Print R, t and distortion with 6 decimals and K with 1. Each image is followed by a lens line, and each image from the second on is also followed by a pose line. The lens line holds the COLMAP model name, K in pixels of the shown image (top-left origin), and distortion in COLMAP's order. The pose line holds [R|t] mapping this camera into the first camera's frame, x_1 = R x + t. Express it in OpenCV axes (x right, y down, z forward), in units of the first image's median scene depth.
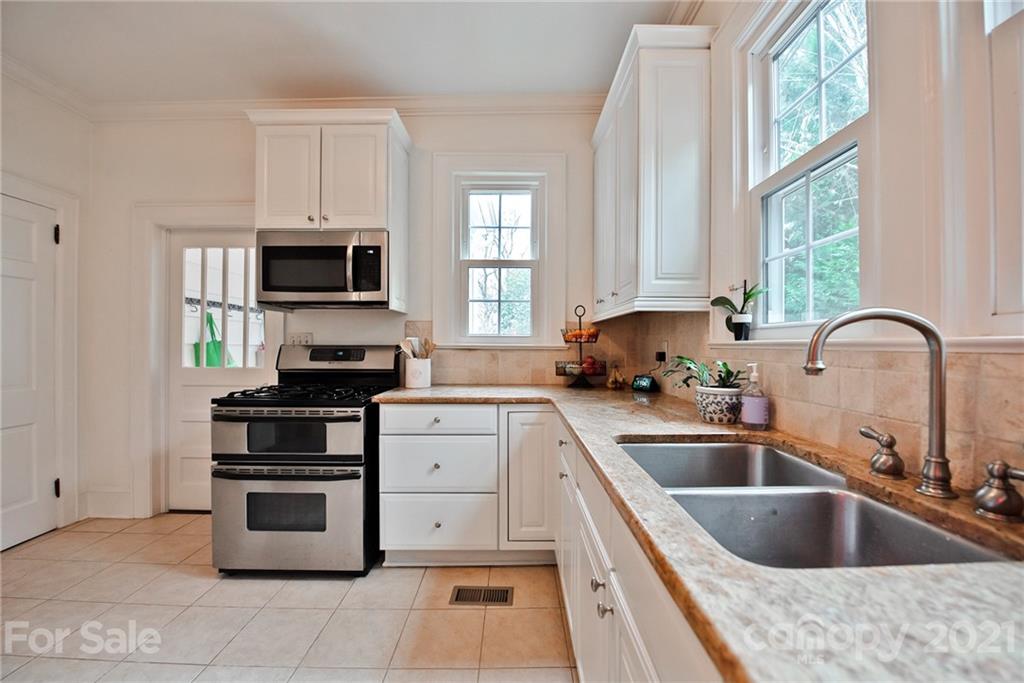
lens RADIAL K [[412.1, 0, 513.3], [0, 412.1, 342.3], [0, 0, 1]] dist [-0.012918, -0.000090]
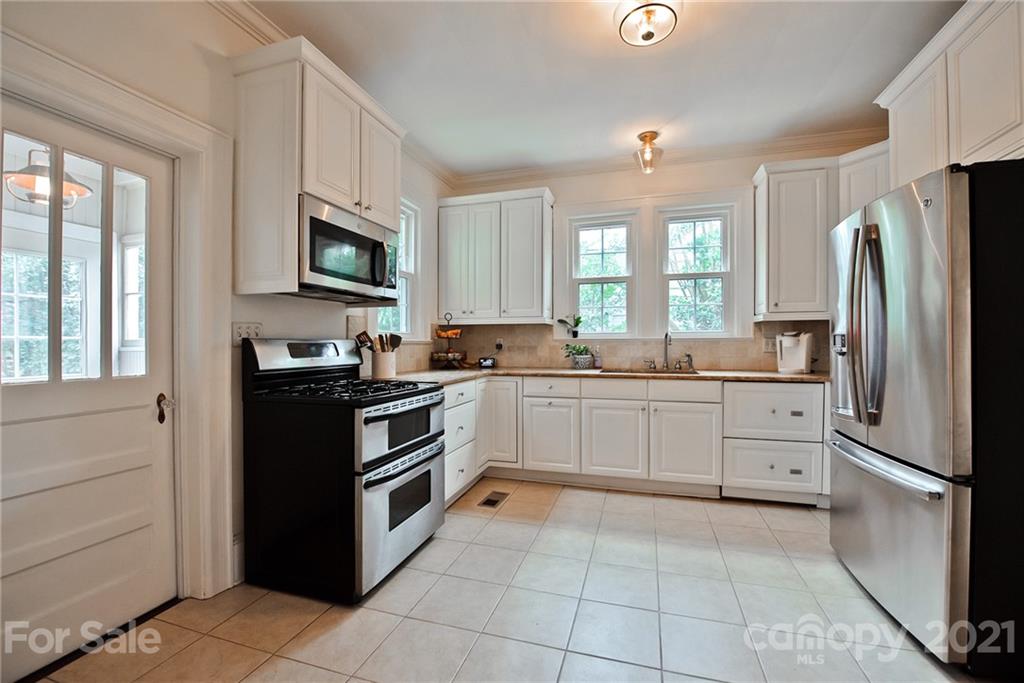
lens RADIAL K [[412.1, 0, 515.7], [0, 412.1, 343.7], [0, 0, 1]] dist [-0.012918, -0.000090]
pose [[0.295554, -0.003901, 0.955318, -1.474545], [-0.002527, 0.999985, 0.004865, 0.014680], [-0.955323, -0.003851, 0.295540, 0.435773]]
